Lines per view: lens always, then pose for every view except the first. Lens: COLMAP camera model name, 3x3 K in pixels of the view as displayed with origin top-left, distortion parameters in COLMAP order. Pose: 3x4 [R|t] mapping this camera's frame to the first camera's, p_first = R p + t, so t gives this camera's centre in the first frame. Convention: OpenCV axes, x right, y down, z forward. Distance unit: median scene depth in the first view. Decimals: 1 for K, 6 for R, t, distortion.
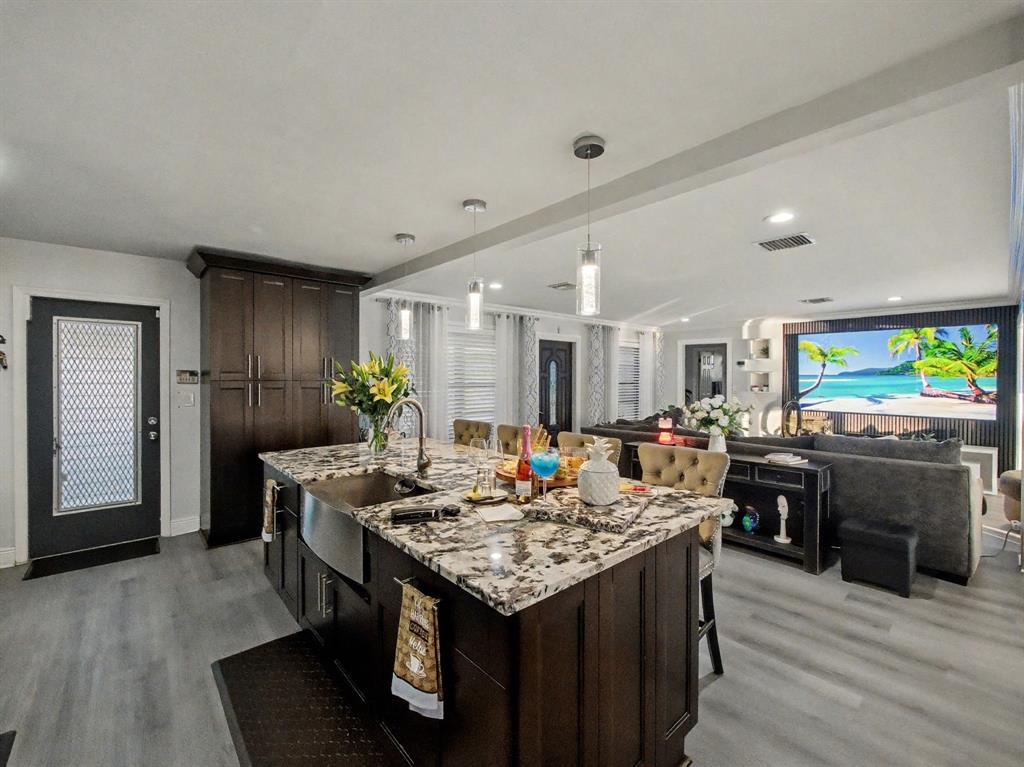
lens RADIAL K [[438.3, 0, 510.0], [0, 438.3, 377.8], [0, 0, 1]] dist [-0.000197, -0.000202]
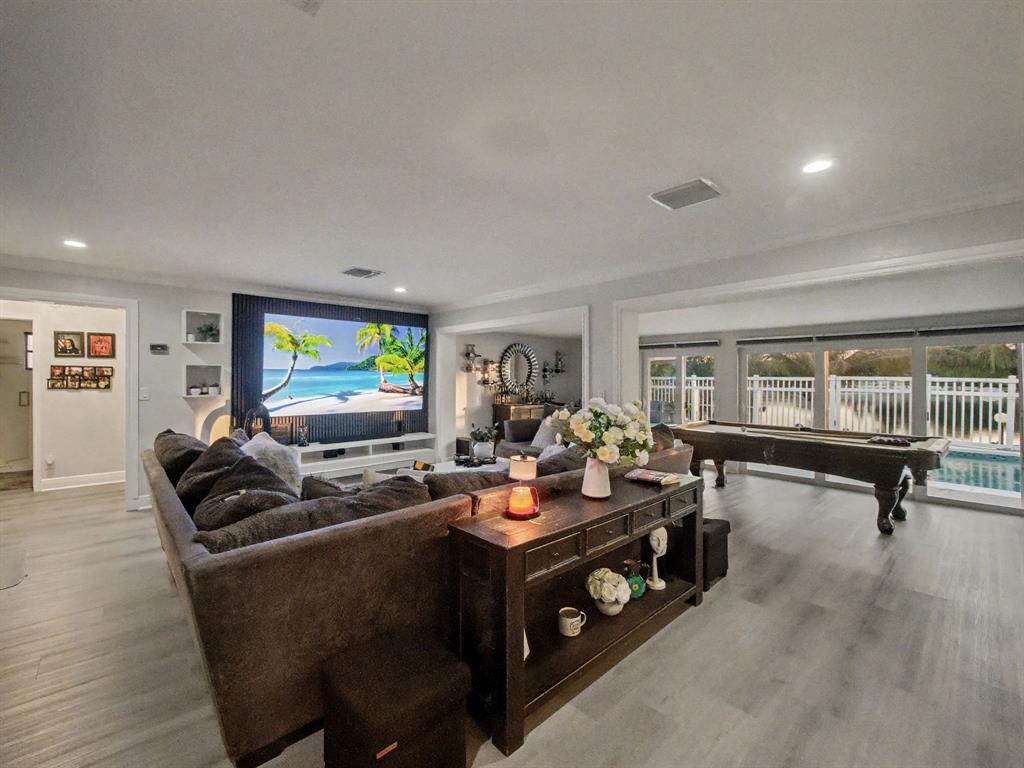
lens RADIAL K [[438.3, 0, 510.0], [0, 438.3, 378.3], [0, 0, 1]] dist [-0.000197, -0.000202]
pose [[-0.015834, -0.004476, 0.999865, -0.077971], [0.003733, 0.999983, 0.004536, 0.008099], [-0.999868, 0.003805, -0.015817, 0.766197]]
